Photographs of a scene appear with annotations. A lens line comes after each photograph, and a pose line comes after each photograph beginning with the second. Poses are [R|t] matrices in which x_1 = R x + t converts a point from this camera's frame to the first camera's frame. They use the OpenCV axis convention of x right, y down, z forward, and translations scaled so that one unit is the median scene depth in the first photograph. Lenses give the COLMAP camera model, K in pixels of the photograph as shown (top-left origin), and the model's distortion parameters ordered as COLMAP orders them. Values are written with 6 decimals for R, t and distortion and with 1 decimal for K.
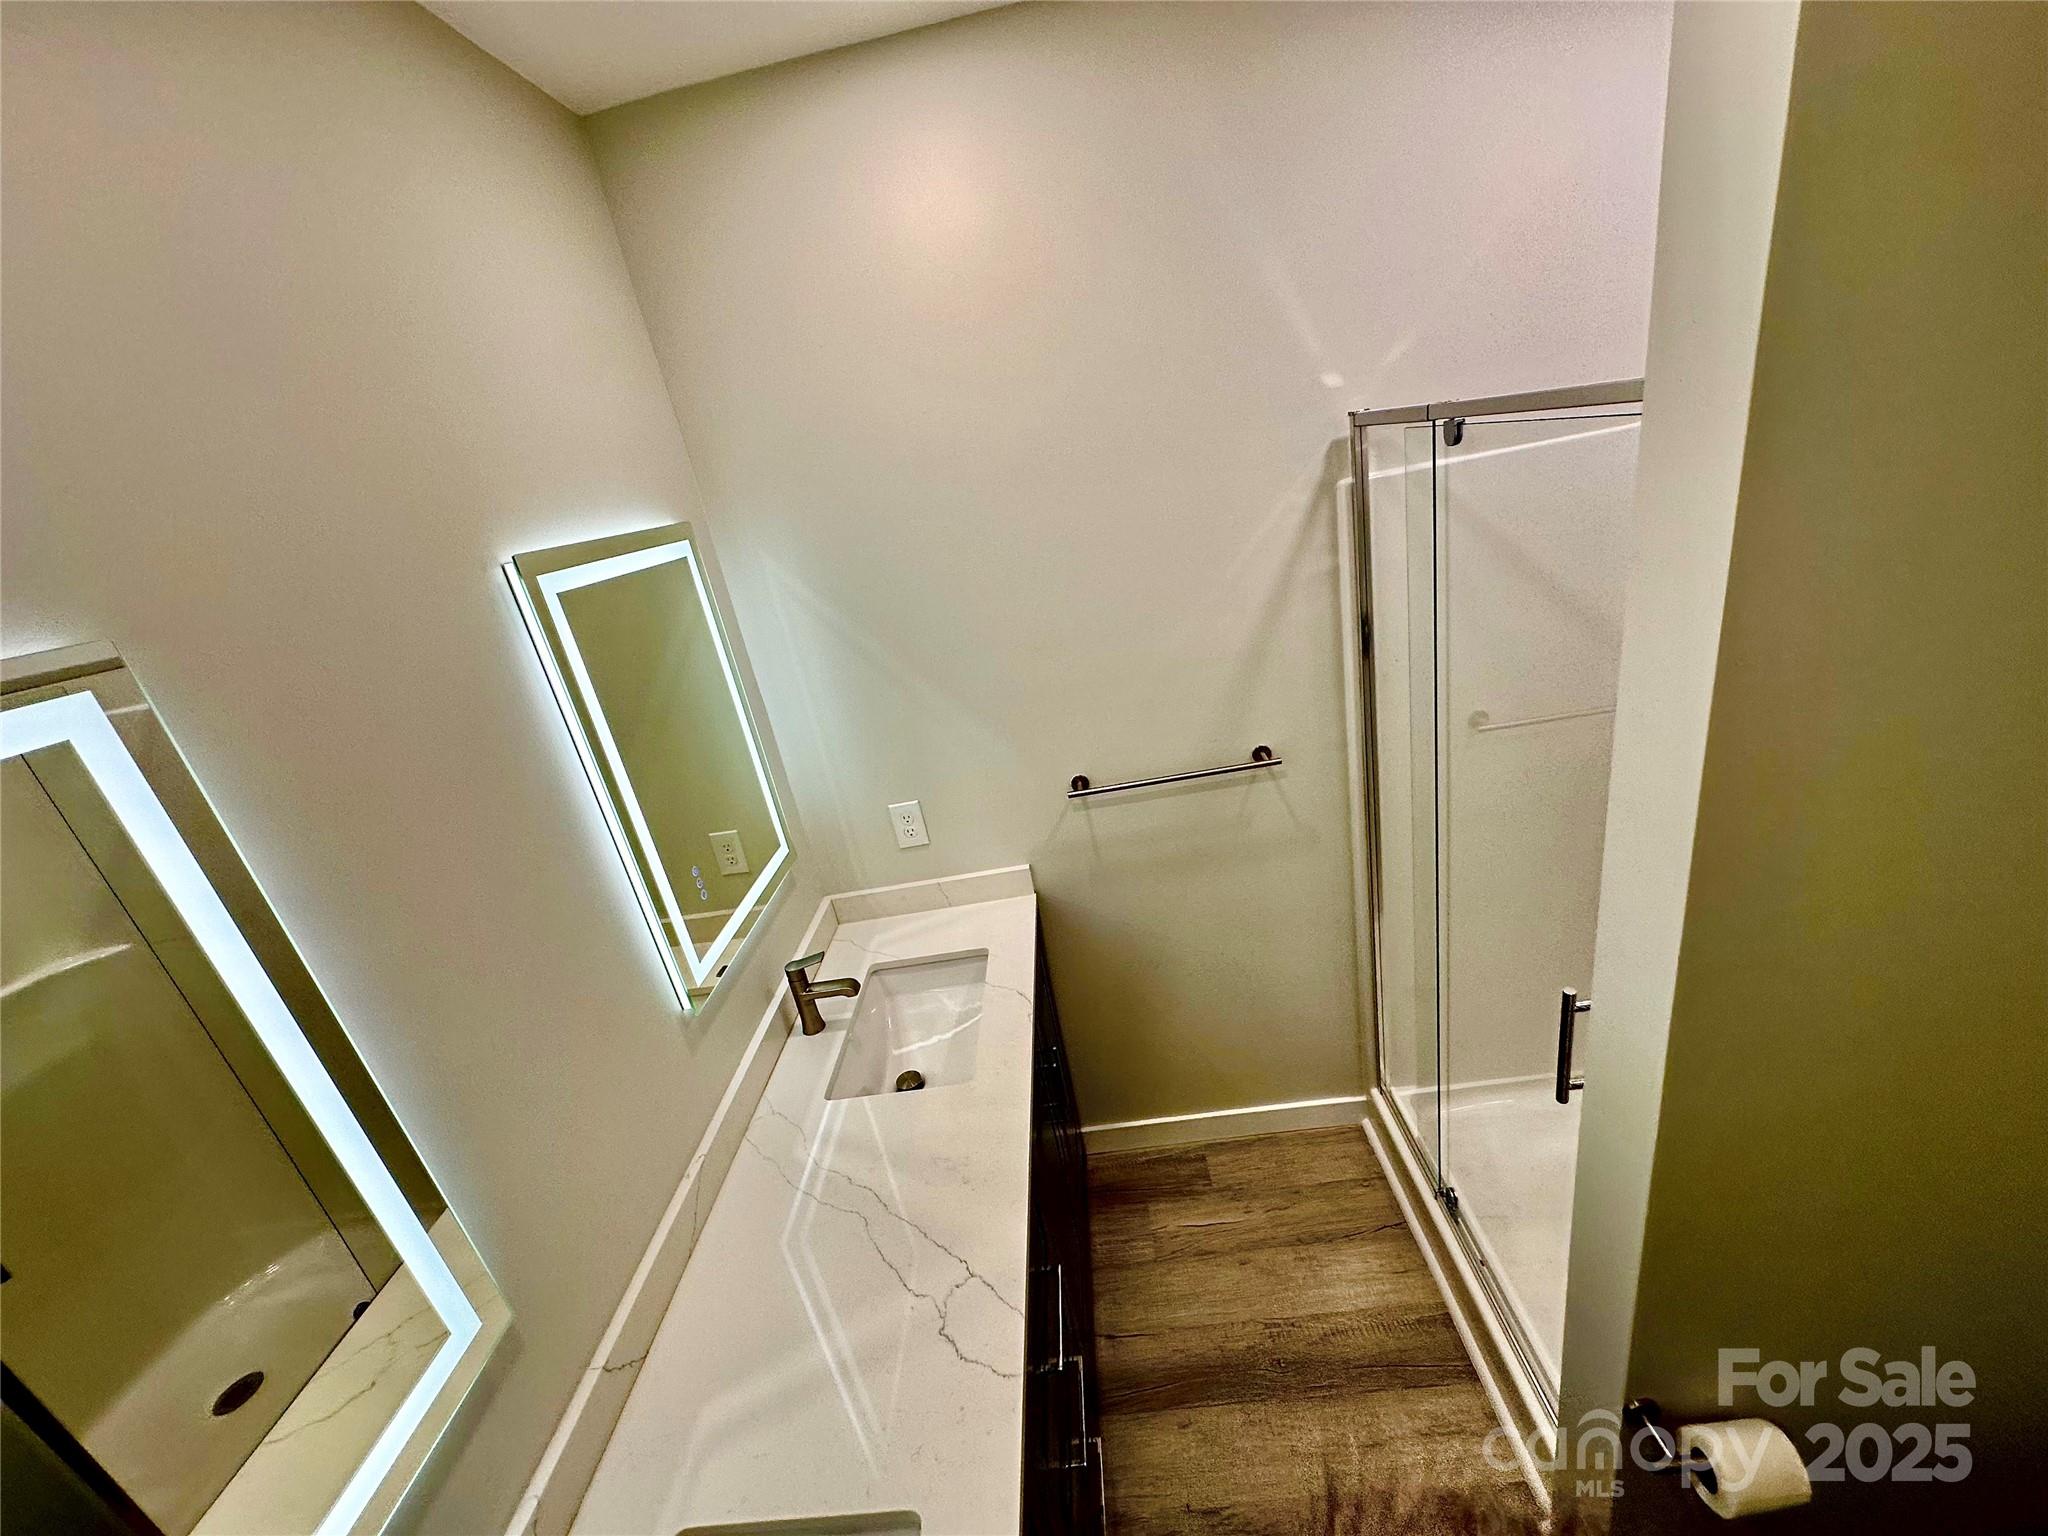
lens RADIAL K [[811.4, 0, 1017.4], [0, 811.4, 767.7], [0, 0, 1]] dist [-0.000131, -0.000197]
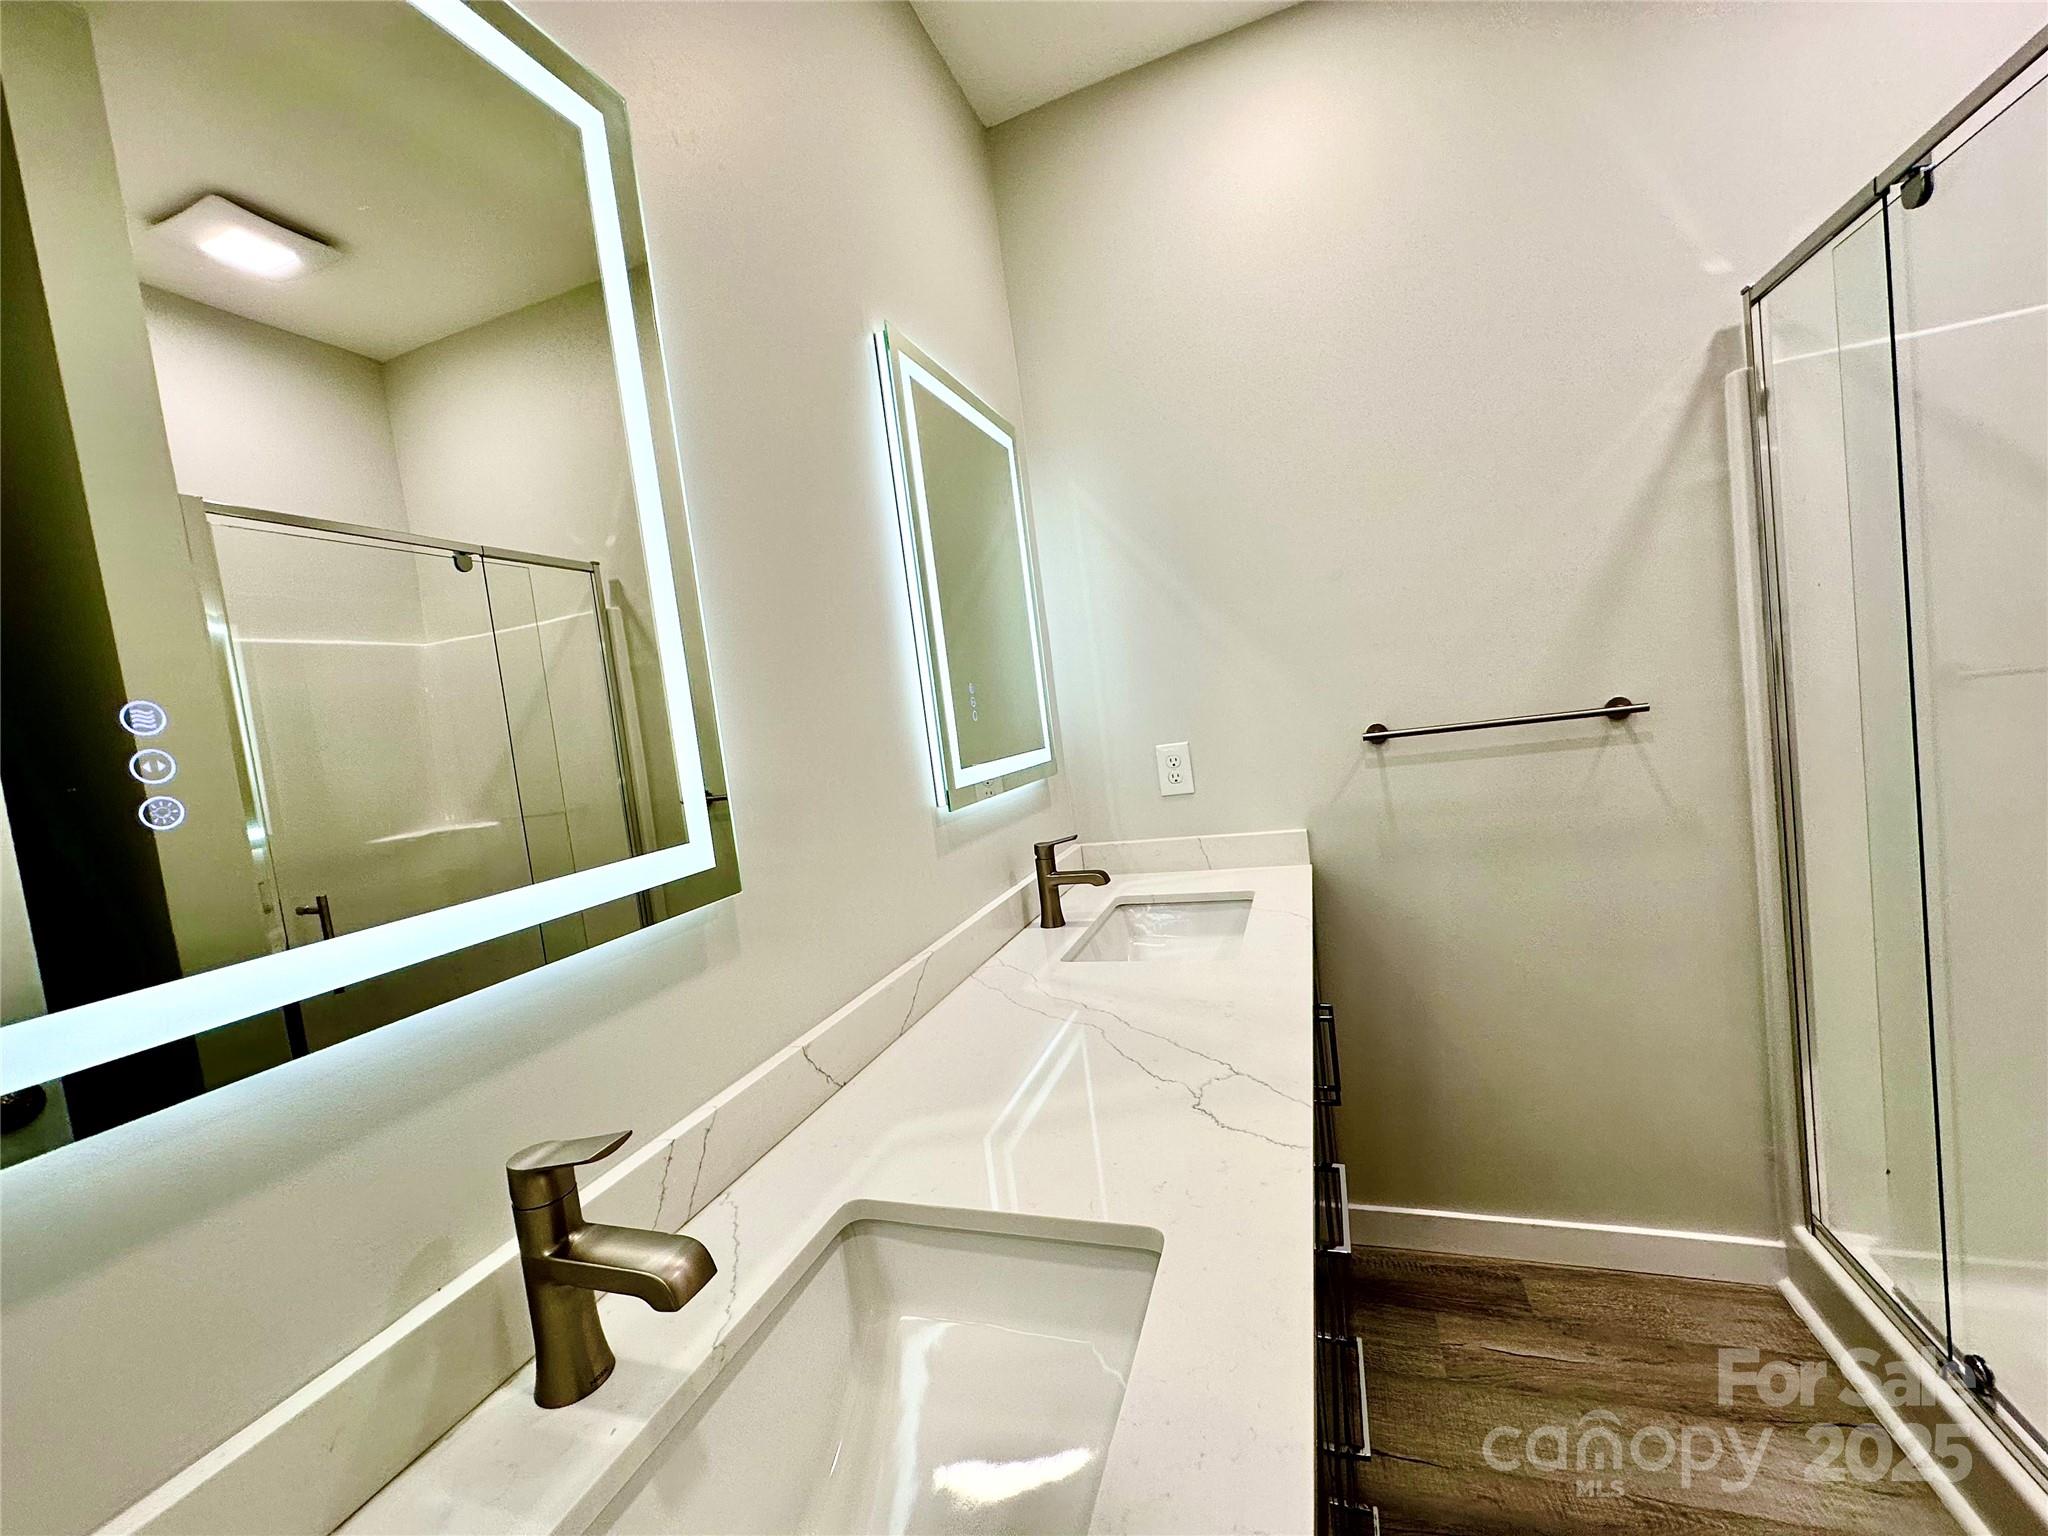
lens RADIAL K [[811.4, 0, 1022.3], [0, 811.4, 767.0], [0, 0, 1]] dist [-0.000131, -0.000197]
pose [[0.952158, 0.089346, -0.292254, -0.029045], [-0.160483, 0.960021, -0.229359, 0.319925], [0.260077, 0.265288, 0.928430, 0.088577]]
